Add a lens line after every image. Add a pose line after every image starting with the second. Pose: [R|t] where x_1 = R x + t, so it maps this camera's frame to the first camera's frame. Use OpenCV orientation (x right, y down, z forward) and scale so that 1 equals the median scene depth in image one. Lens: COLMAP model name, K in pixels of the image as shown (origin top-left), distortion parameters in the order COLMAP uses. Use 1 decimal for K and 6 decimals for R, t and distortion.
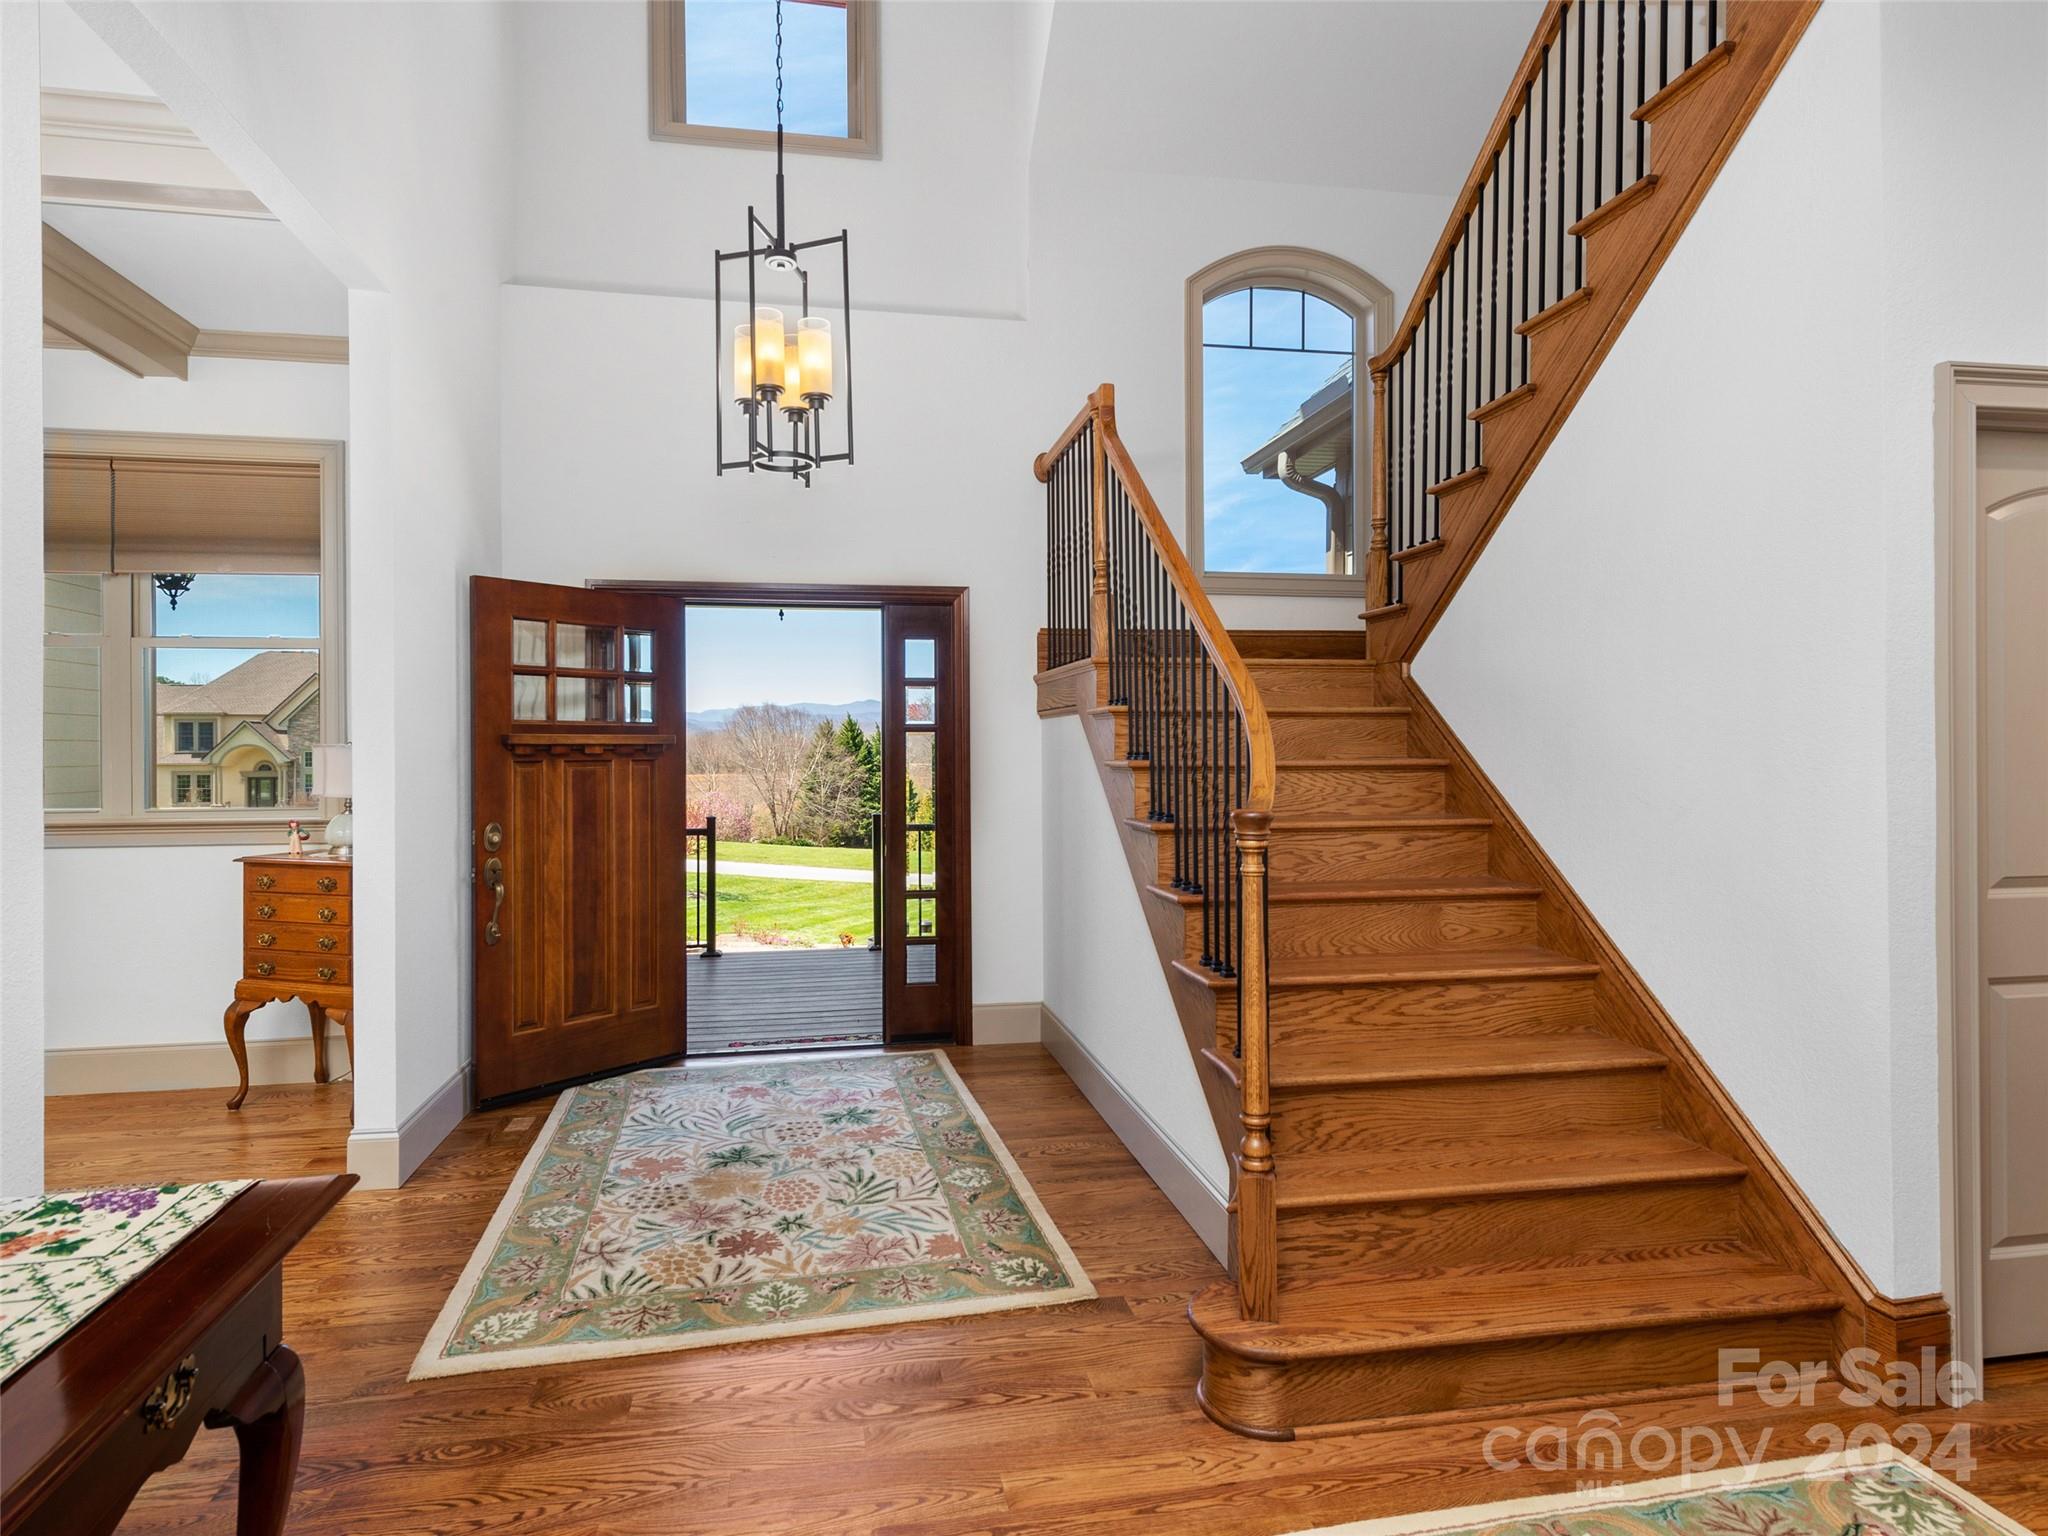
lens RADIAL K [[1098.4, 0, 1015.8], [0, 1098.4, 764.9], [0, 0, 1]] dist [0.002298, 0.000064]
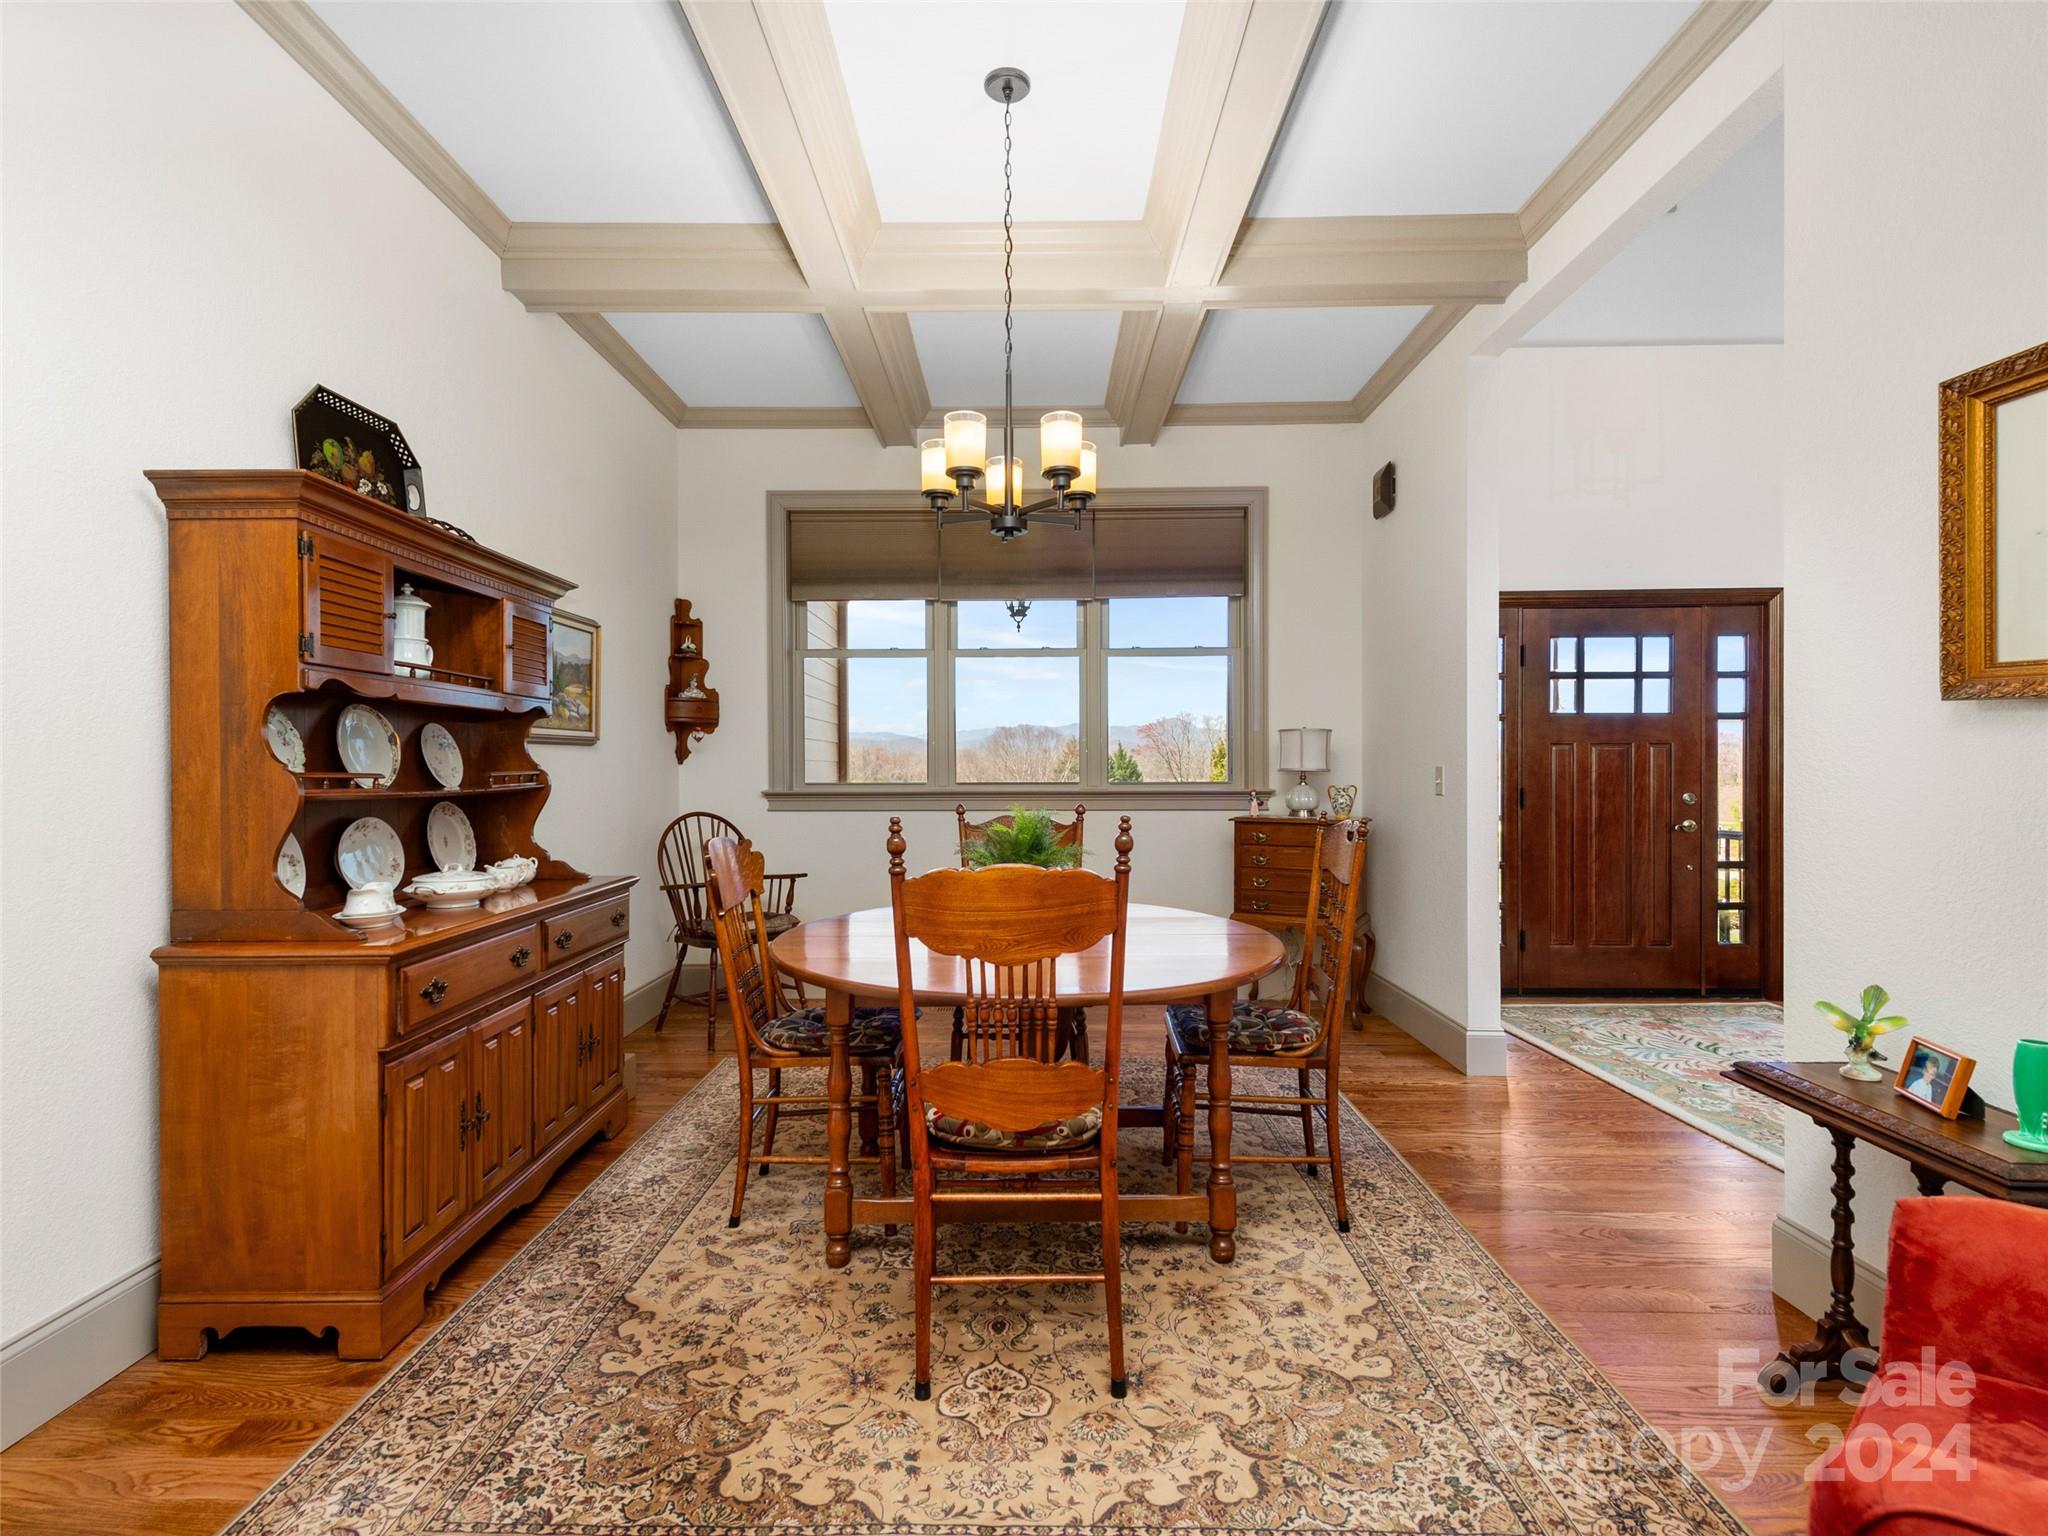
lens RADIAL K [[1025.7, 0, 1023.1], [0, 1025.7, 761.4], [0, 0, 1]] dist [0.017484, 0.000865]
pose [[0.978010, 0.001976, -0.208547, -0.577894], [-0.003703, 0.999962, -0.007893, 0.024673], [0.208523, 0.008492, 0.977981, -0.184131]]
